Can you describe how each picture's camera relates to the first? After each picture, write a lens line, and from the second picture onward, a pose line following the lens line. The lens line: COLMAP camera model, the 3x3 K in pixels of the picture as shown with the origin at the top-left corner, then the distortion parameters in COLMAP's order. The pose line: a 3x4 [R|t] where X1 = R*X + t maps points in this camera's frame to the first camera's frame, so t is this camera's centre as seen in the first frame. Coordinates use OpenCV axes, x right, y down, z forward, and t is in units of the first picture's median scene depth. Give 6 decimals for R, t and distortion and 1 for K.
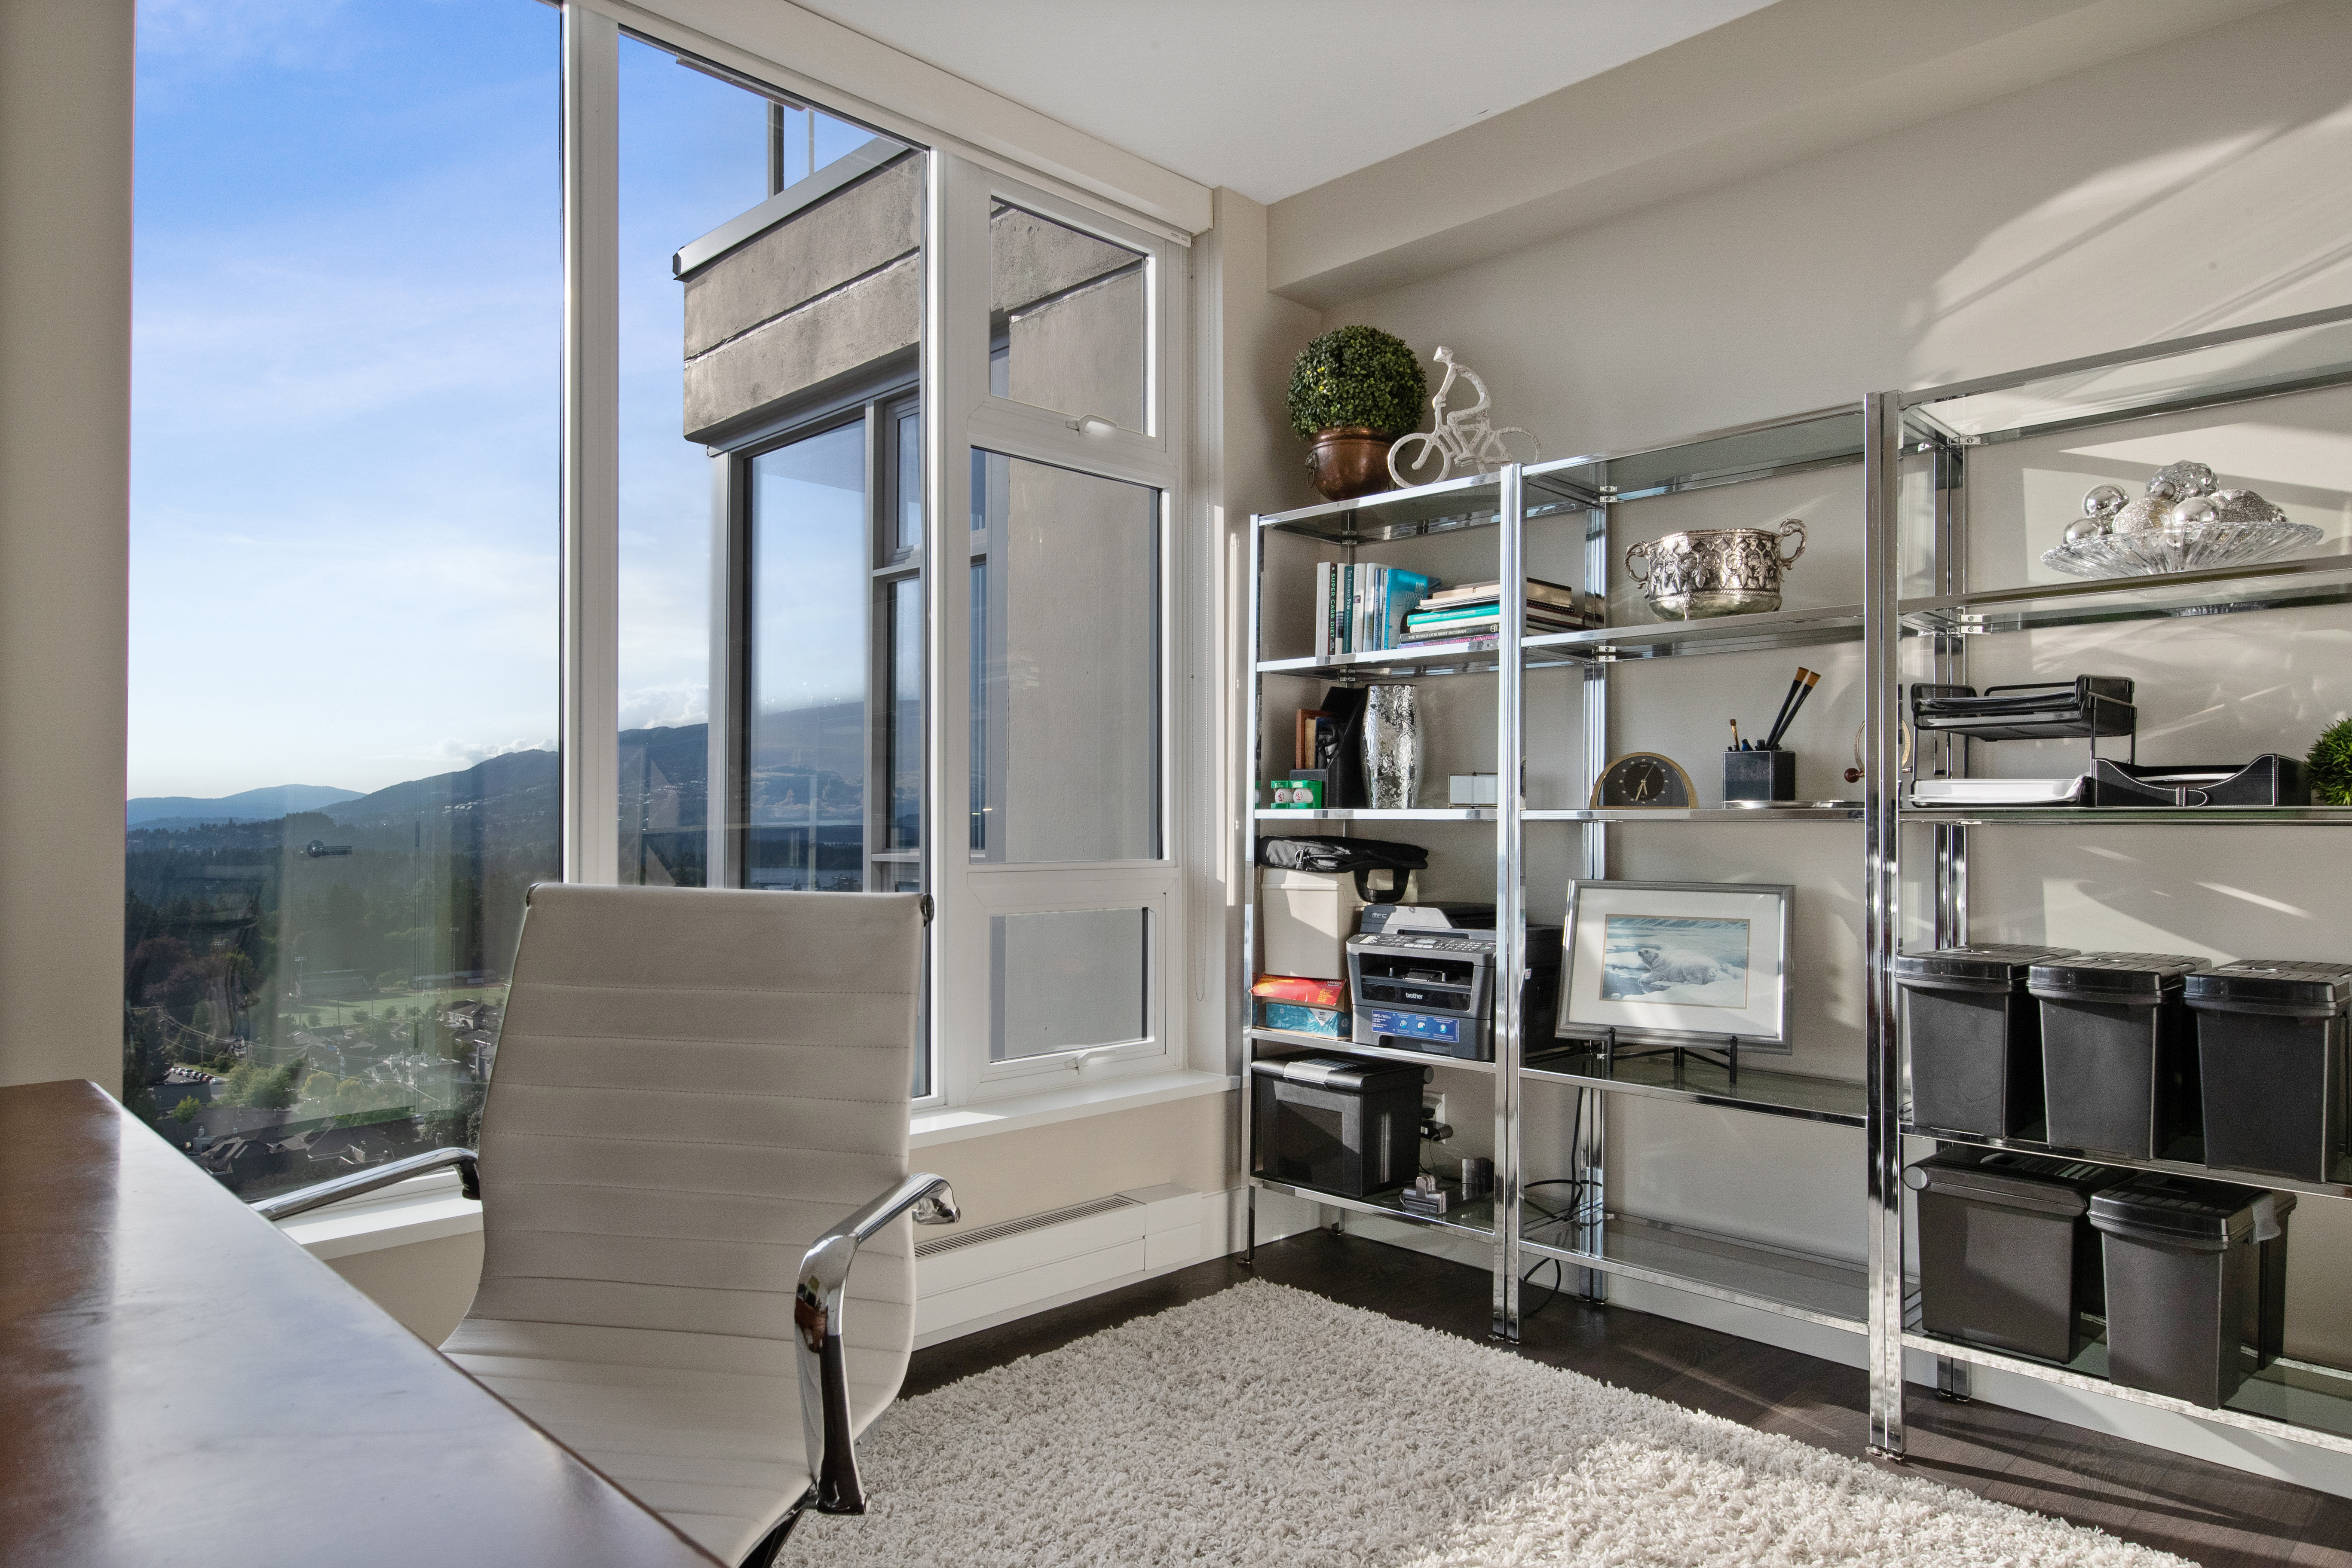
lens RADIAL K [[1454.1, 0, 1183.4], [0, 1454.1, 798.4], [0, 0, 1]] dist [0.027391, 0.000227]
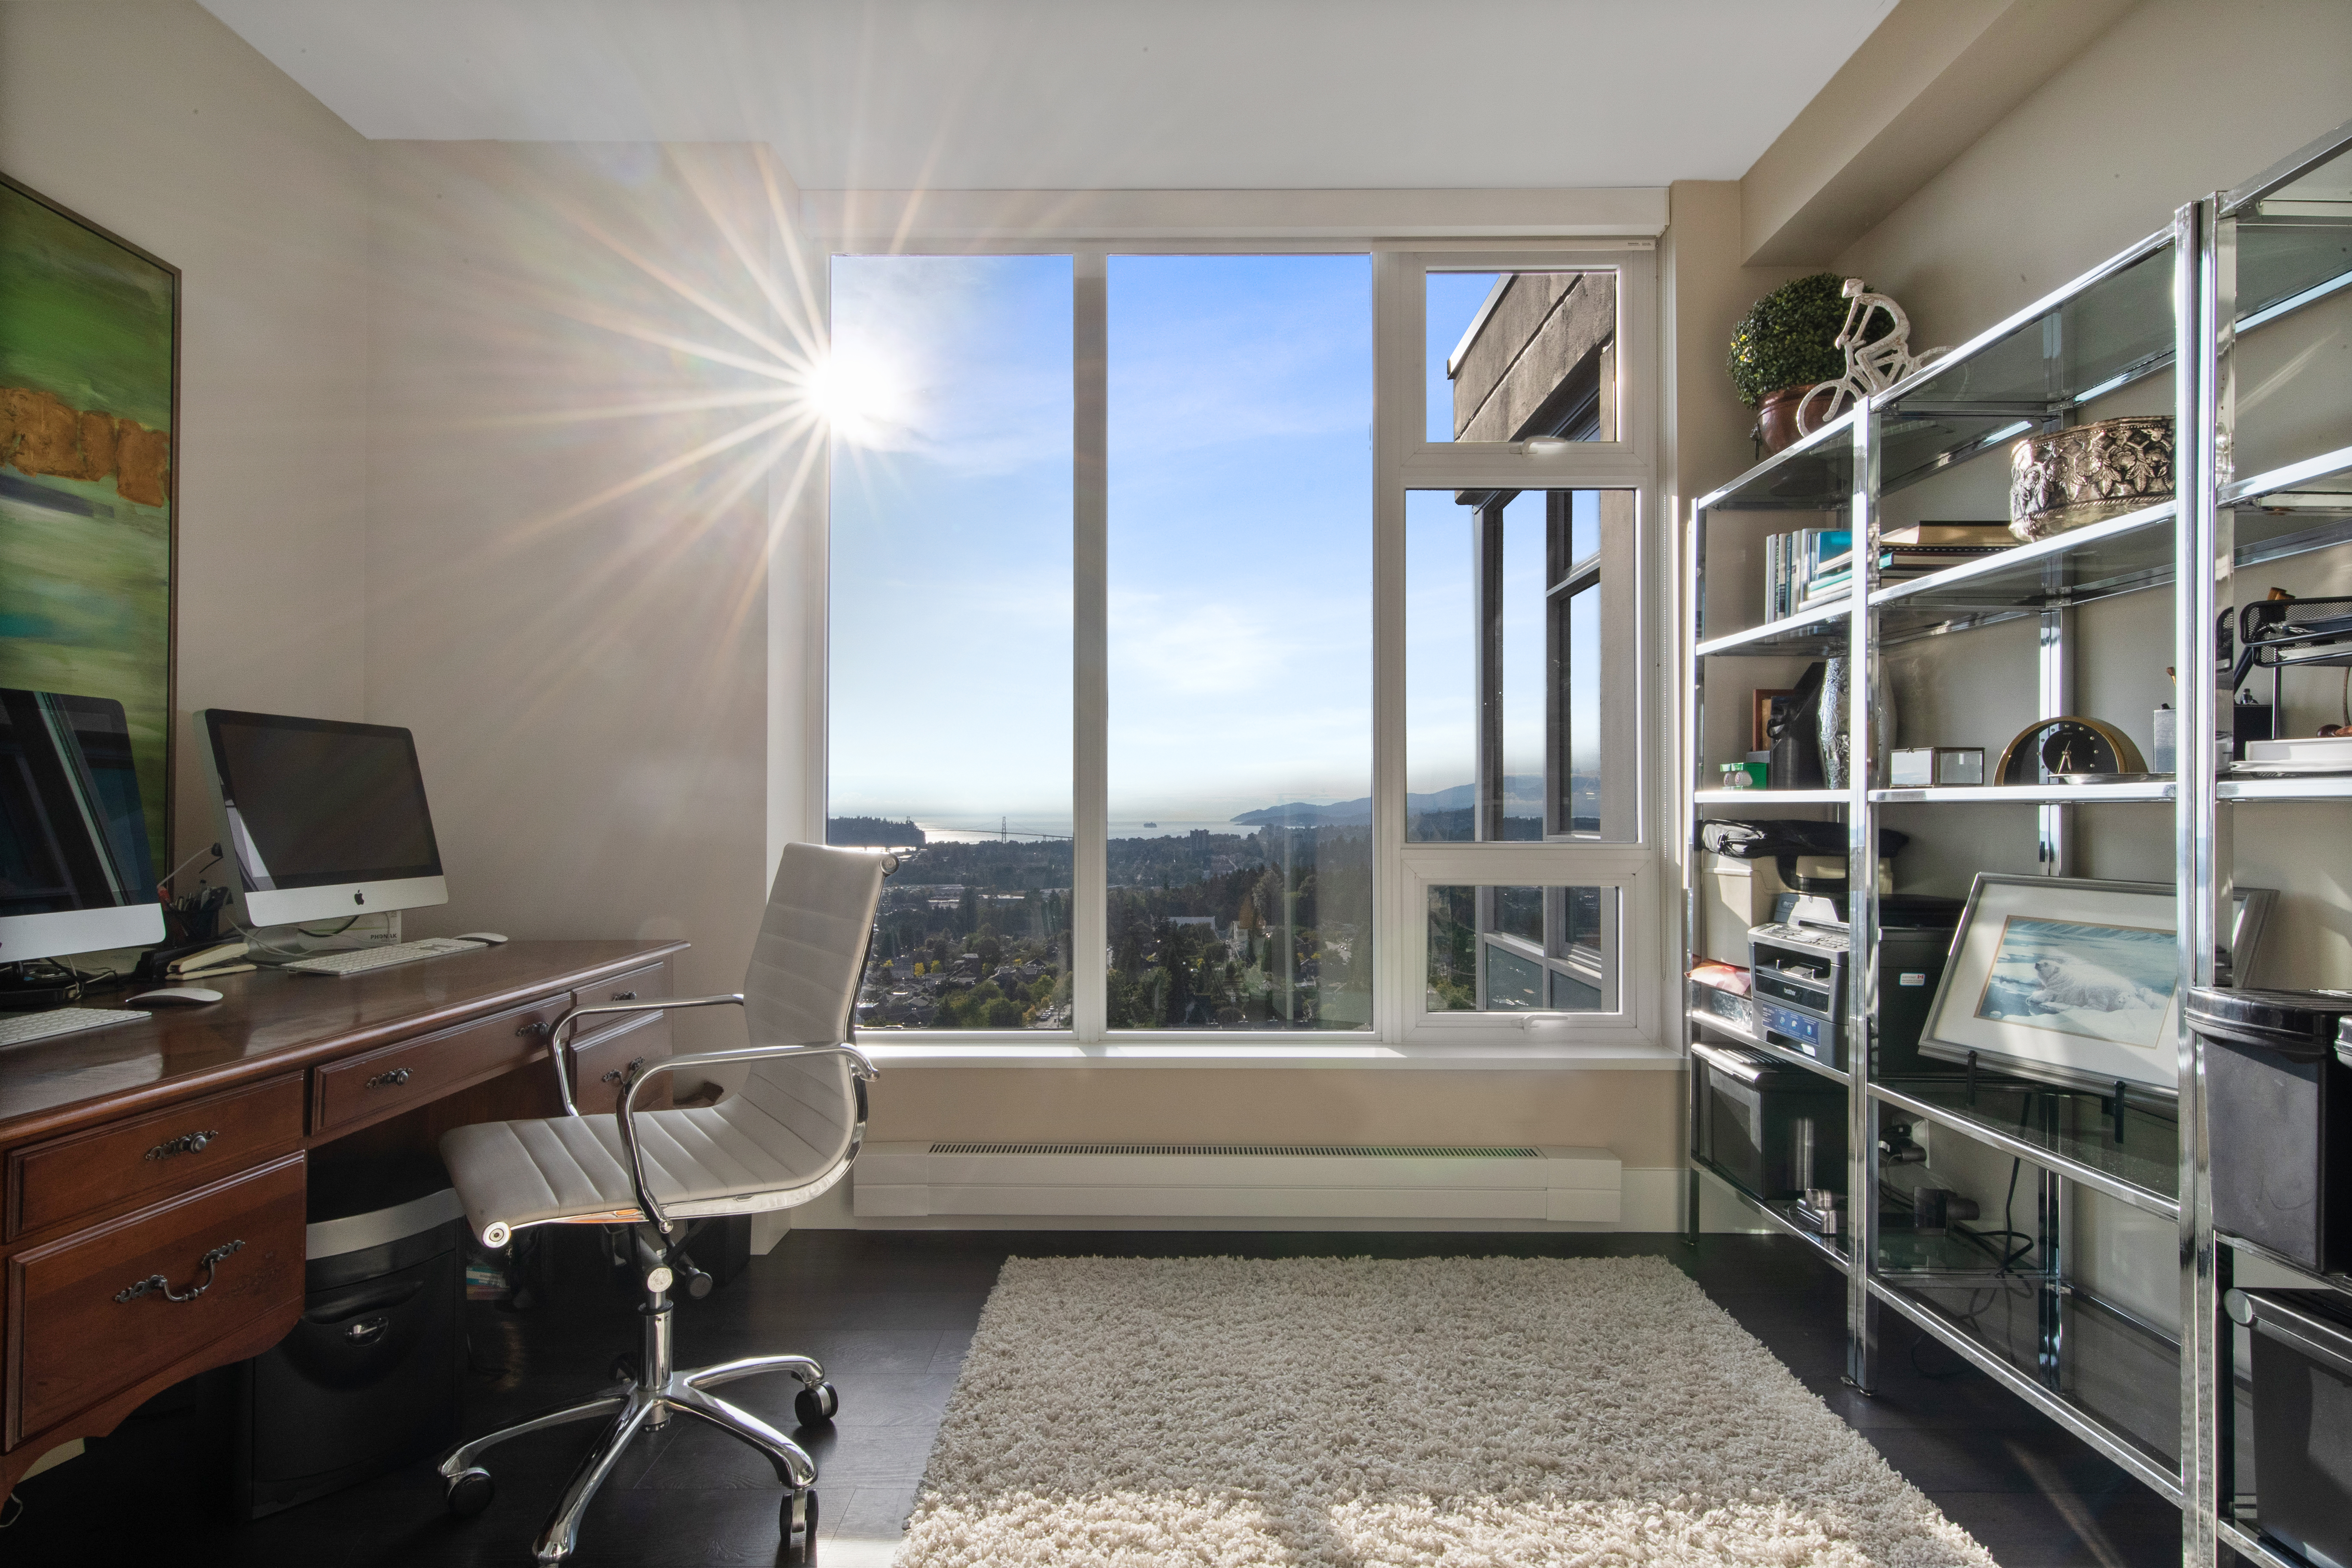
lens RADIAL K [[1217.5, 0, 1172.8], [0, 1217.5, 785.8], [0, 0, 1]] dist [0.014253, 0.001729]
pose [[0.701884, -0.014451, -0.712145, 0.434015], [0.011921, 0.999892, -0.008541, 0.006213], [0.712192, -0.002494, 0.701981, 0.170432]]
